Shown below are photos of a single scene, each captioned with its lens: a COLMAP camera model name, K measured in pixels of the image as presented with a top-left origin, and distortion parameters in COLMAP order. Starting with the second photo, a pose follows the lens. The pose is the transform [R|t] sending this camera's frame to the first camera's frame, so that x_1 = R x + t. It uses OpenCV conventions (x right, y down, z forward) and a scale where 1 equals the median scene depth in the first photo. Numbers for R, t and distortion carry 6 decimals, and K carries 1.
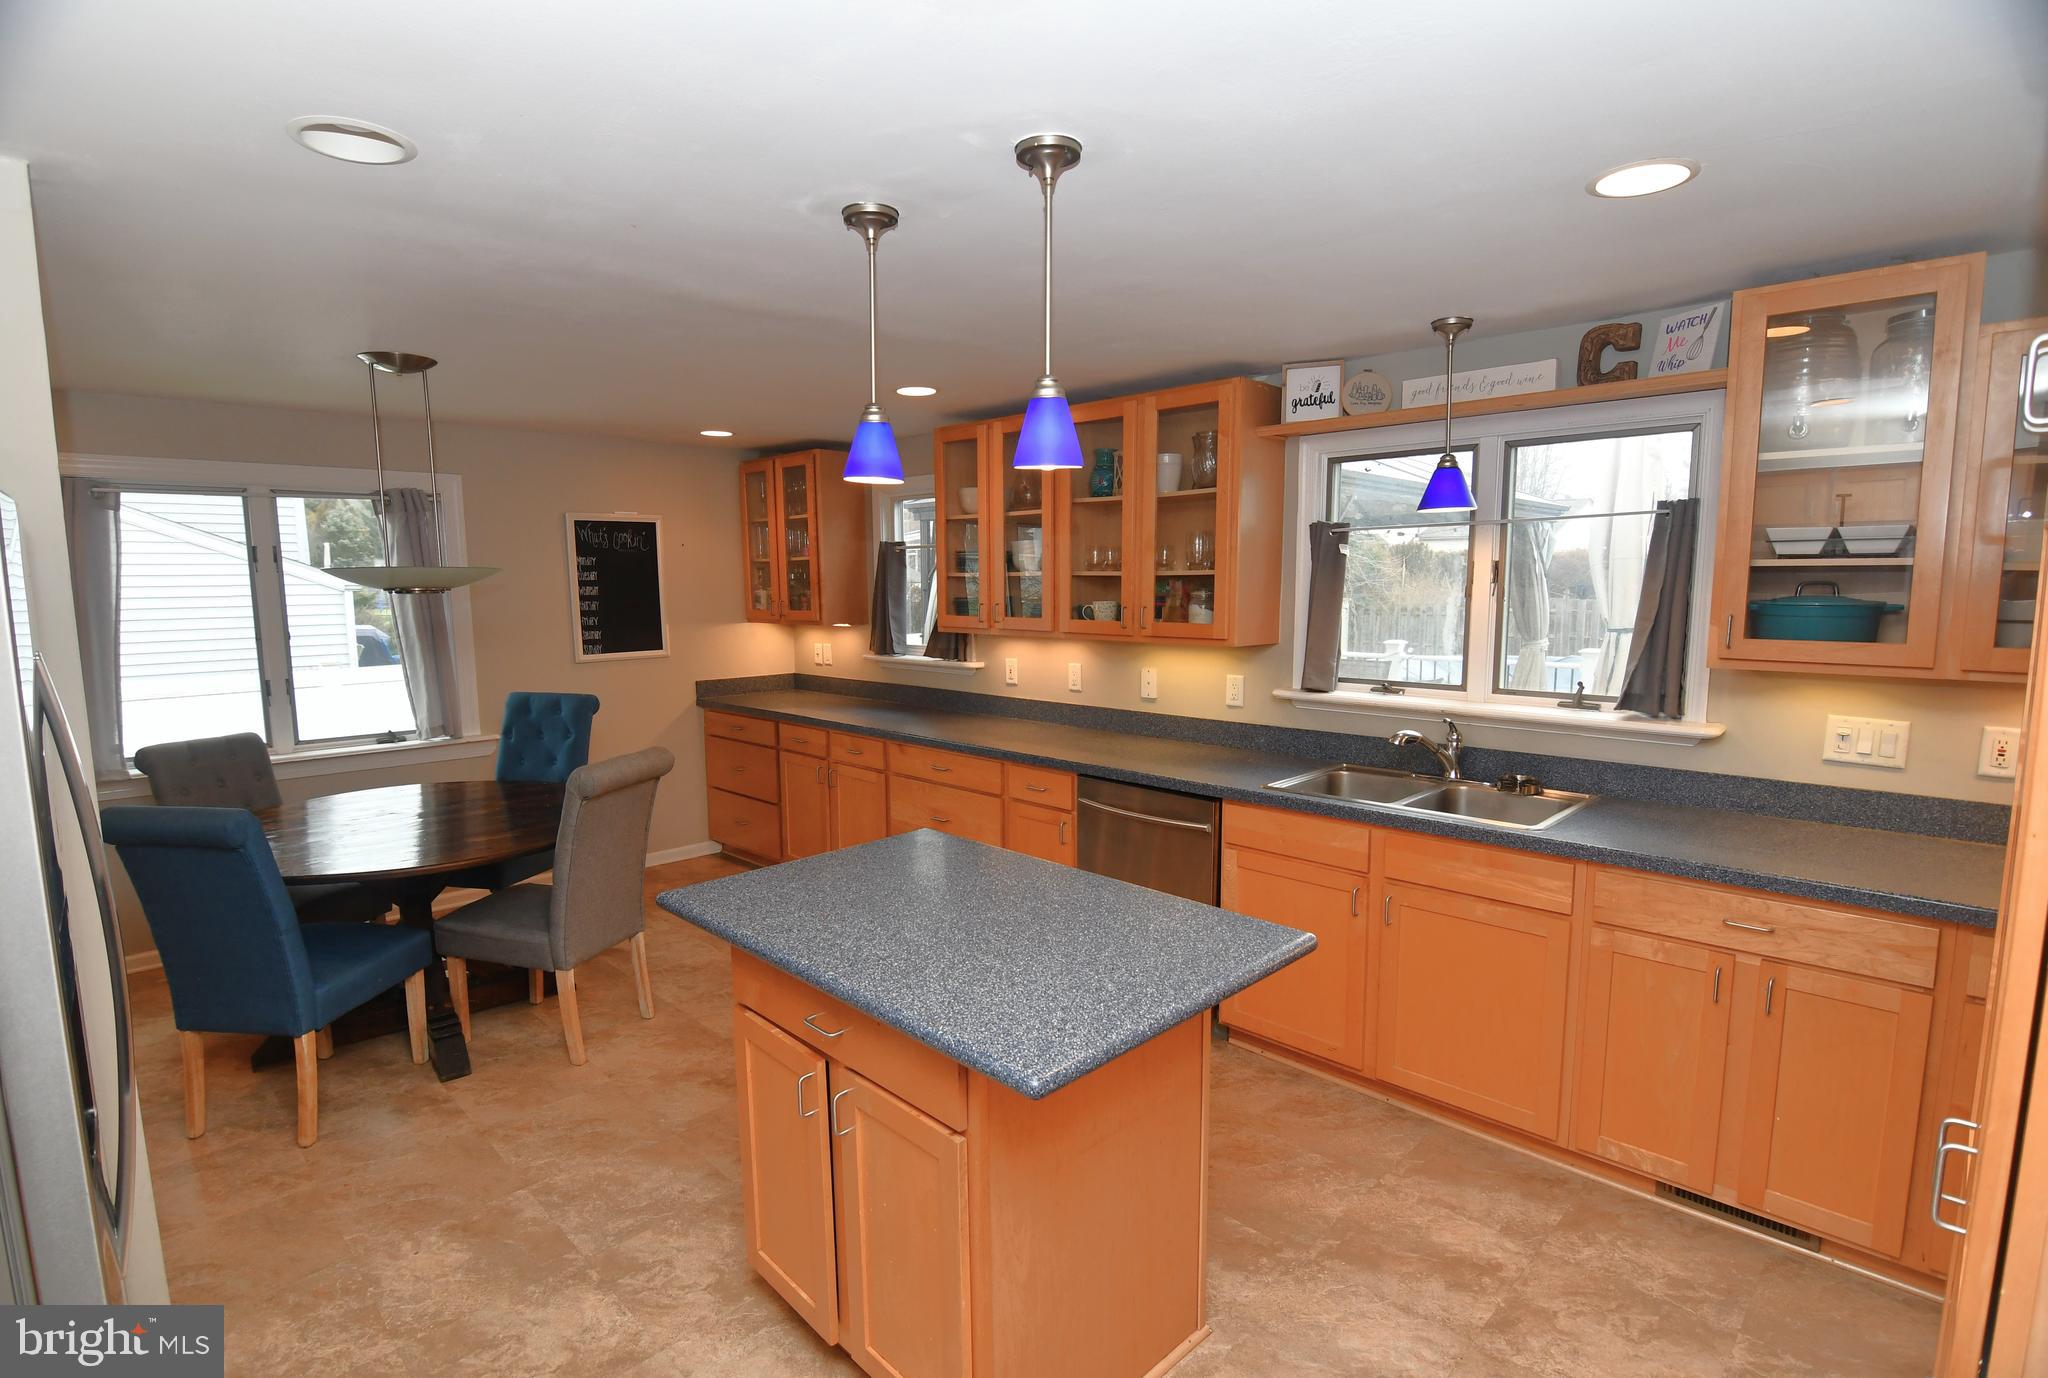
lens RADIAL K [[984.7, 0, 1030.3], [0, 984.7, 703.1], [0, 0, 1]] dist [-0.015041, -0.006345]
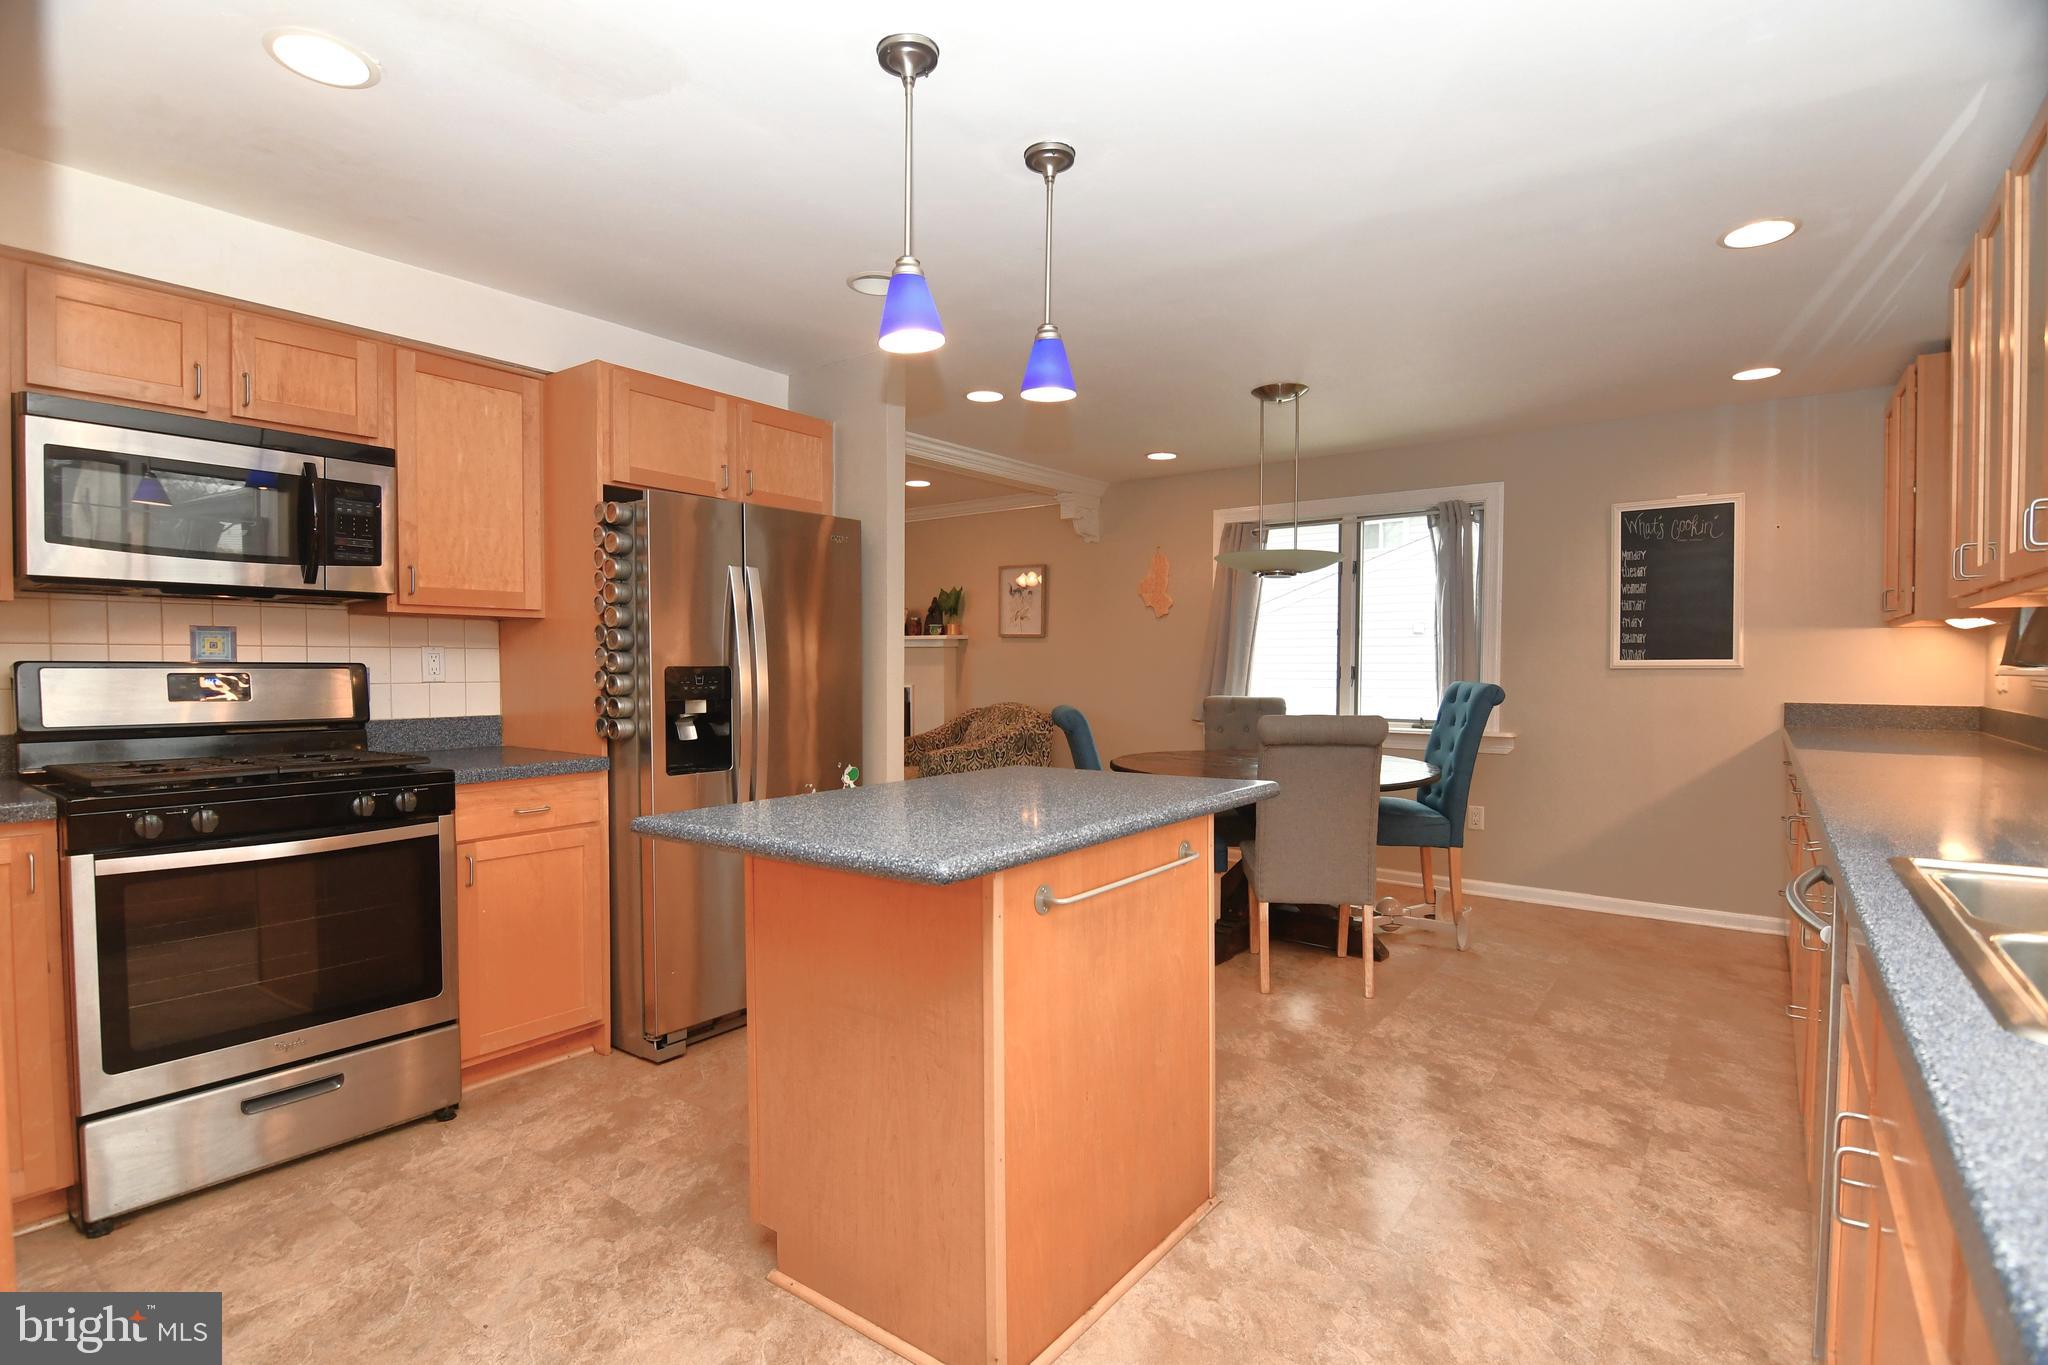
lens RADIAL K [[982.8, 0, 1013.9], [0, 982.8, 693.7], [0, 0, 1]] dist [-0.018717, -0.000553]
pose [[0.126172, 0.038048, -0.991278, 0.495419], [-0.126720, 0.991696, 0.021935, 0.044011], [0.983881, 0.122847, 0.129946, 0.470373]]
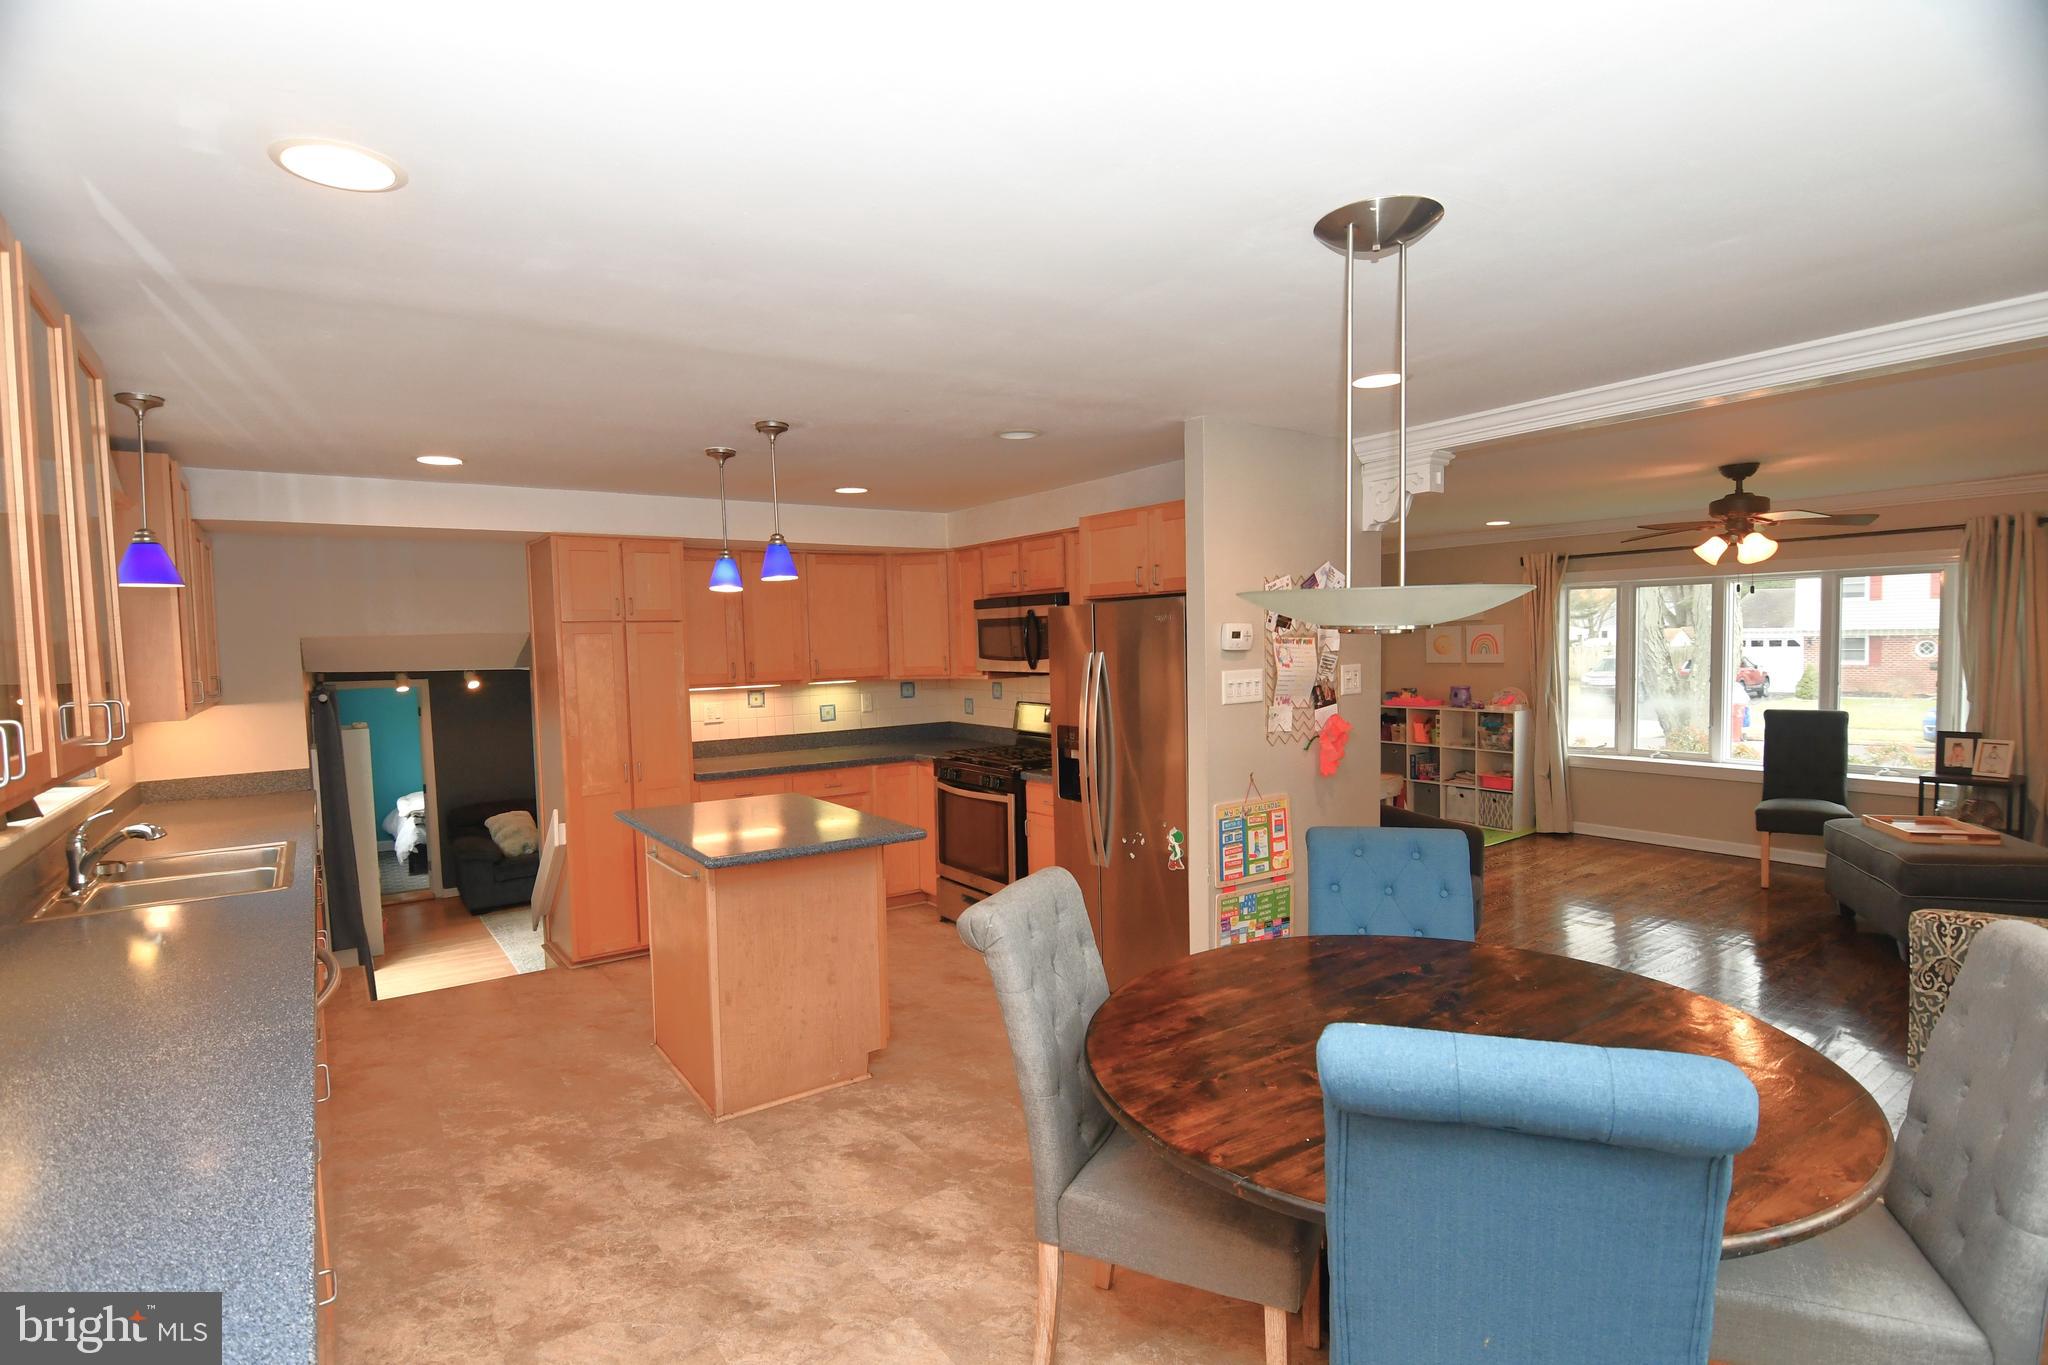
lens RADIAL K [[982.8, 0, 1013.9], [0, 982.8, 693.7], [0, 0, 1]] dist [-0.018717, -0.000553]
pose [[-0.984950, 0.023094, 0.171292, -0.457563], [0.053698, 0.982879, 0.176255, -0.166546], [-0.164288, 0.182801, -0.969326, 1.413636]]
